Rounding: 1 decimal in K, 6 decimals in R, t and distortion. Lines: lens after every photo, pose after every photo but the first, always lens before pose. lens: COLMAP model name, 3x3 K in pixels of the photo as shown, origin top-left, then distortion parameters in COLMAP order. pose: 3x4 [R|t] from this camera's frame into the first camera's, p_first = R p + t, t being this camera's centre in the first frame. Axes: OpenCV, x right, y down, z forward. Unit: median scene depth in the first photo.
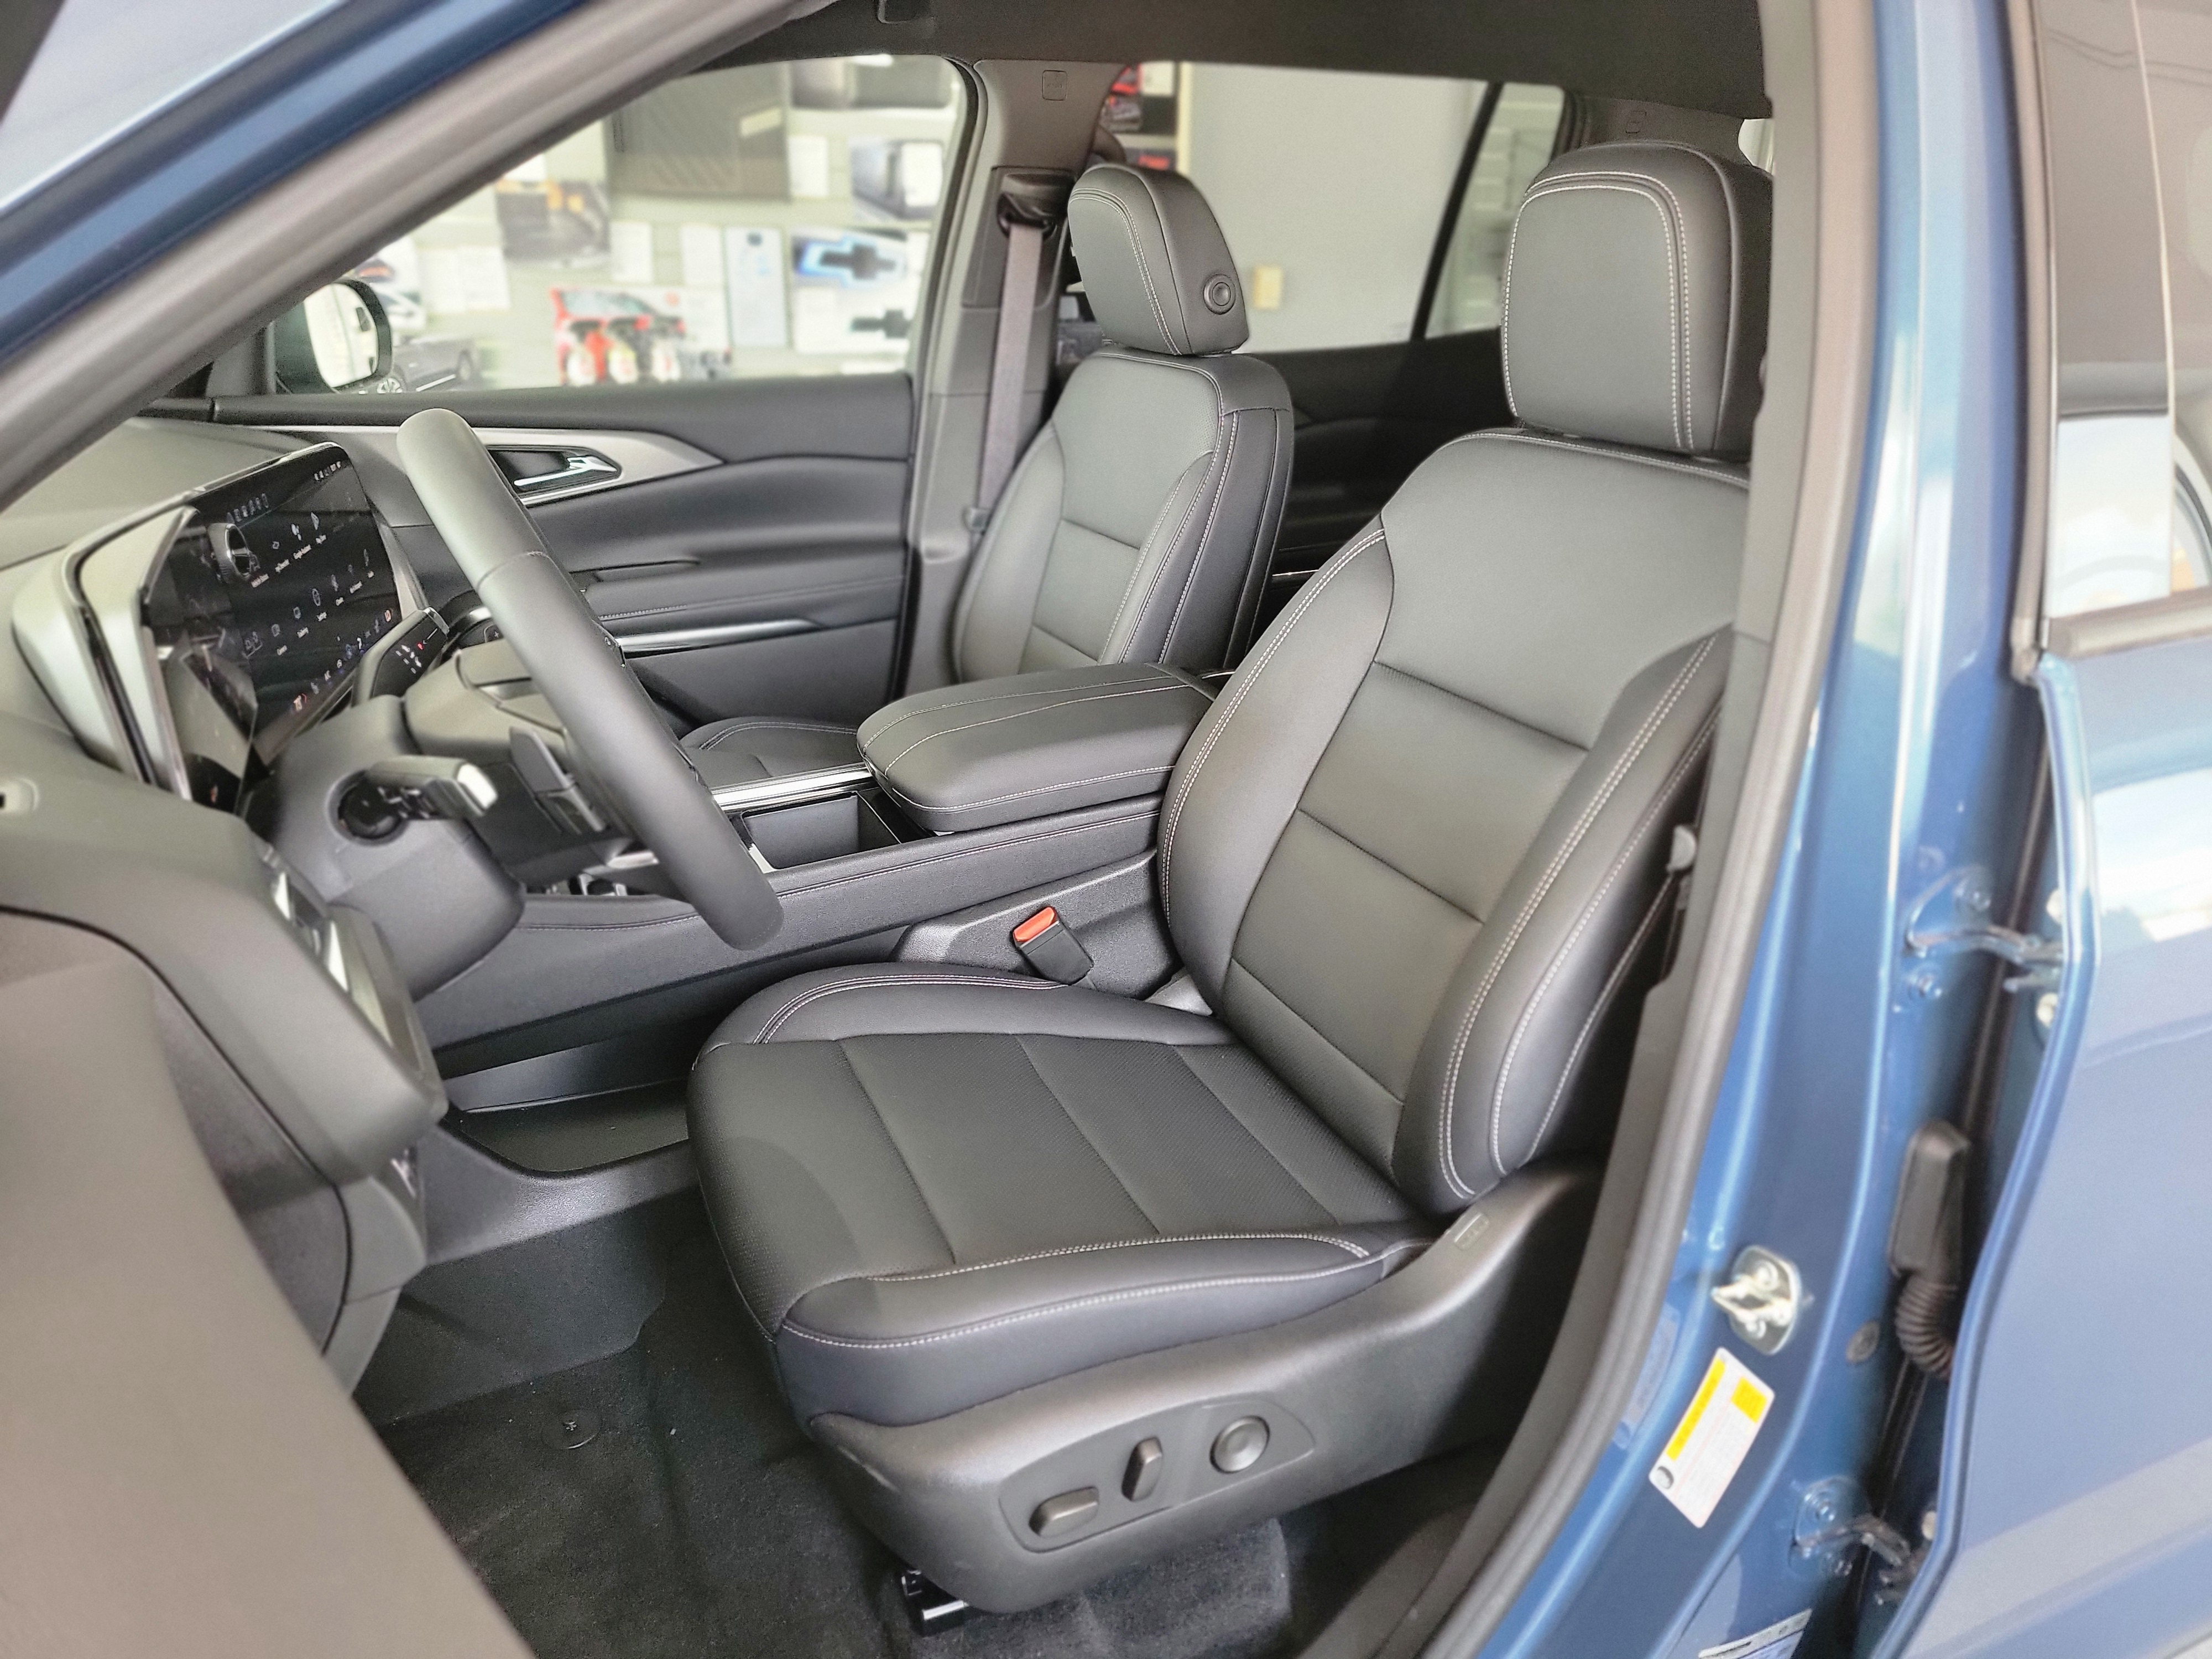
lens RADIAL K [[1542.0, 0, 1123.2], [0, 1542.0, 837.2], [0, 0, 1]] dist [0.081797, -0.074808]
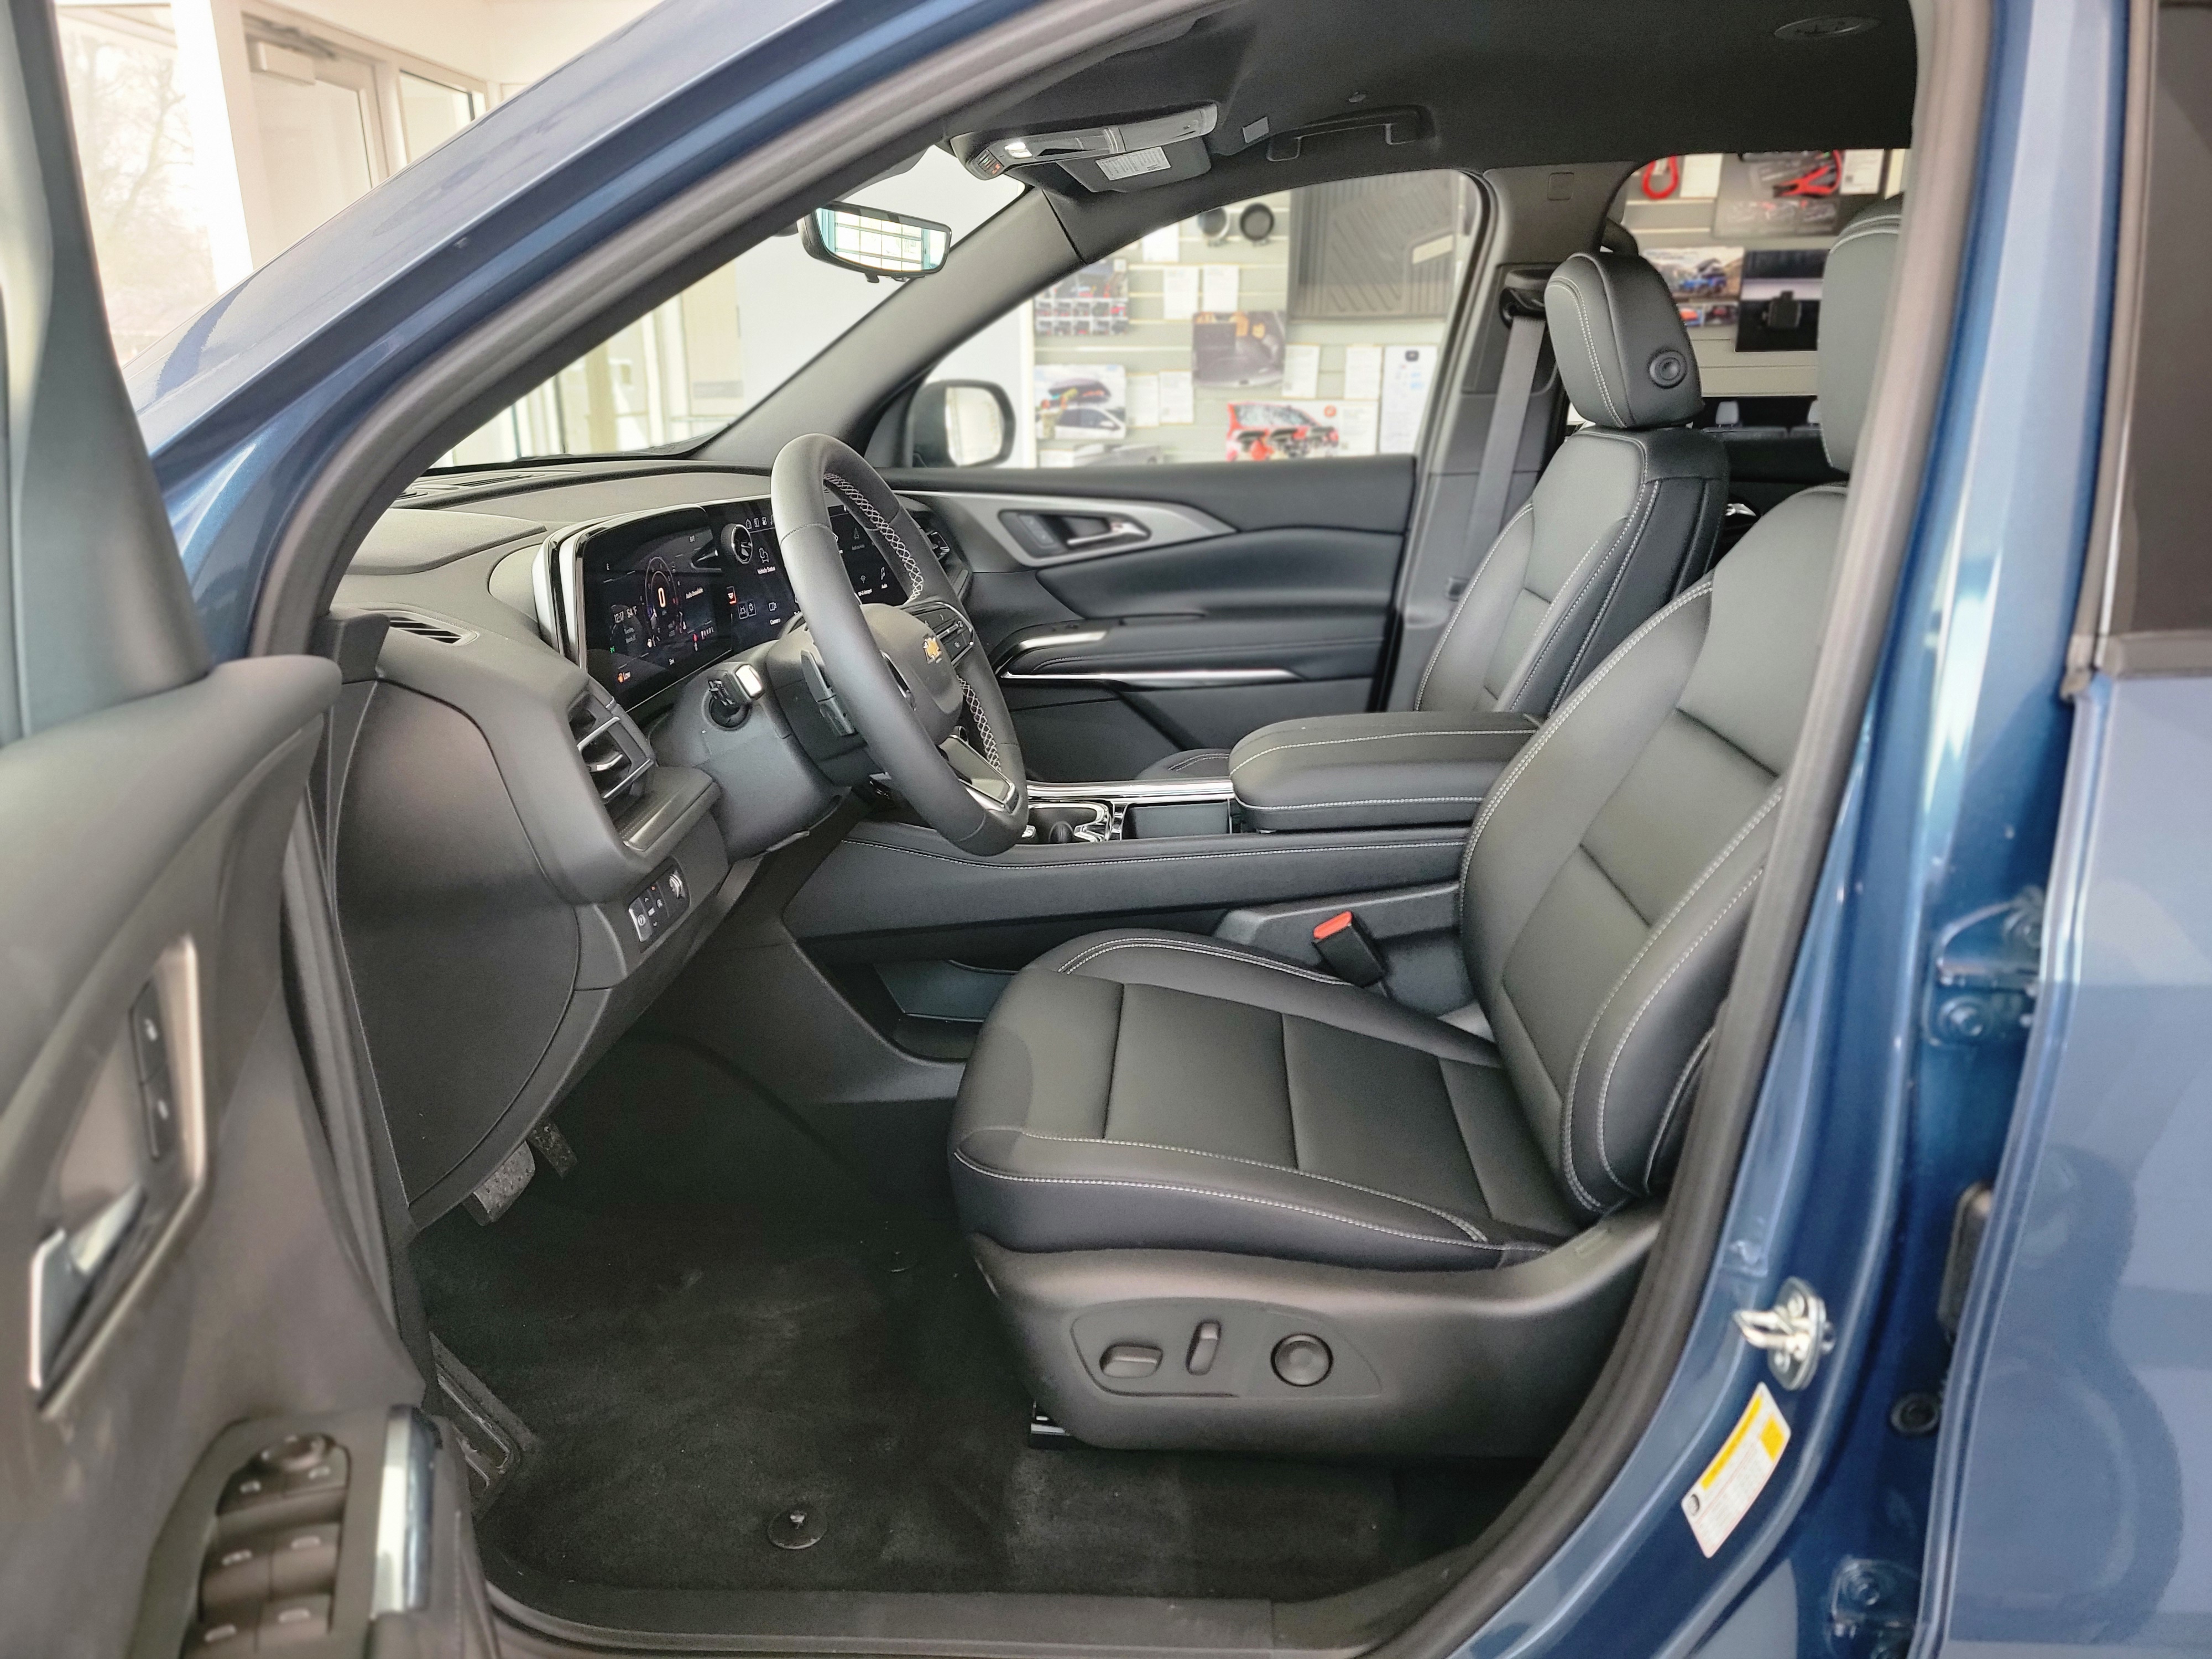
lens RADIAL K [[1542.0, 0, 1107.4], [0, 1542.0, 847.5], [0, 0, 1]] dist [0.081797, -0.074808]
pose [[0.881070, 0.119603, -0.457613, 0.200504], [-0.152309, 0.987709, -0.035100, 0.043765], [0.447791, 0.100624, 0.888458, -0.037674]]
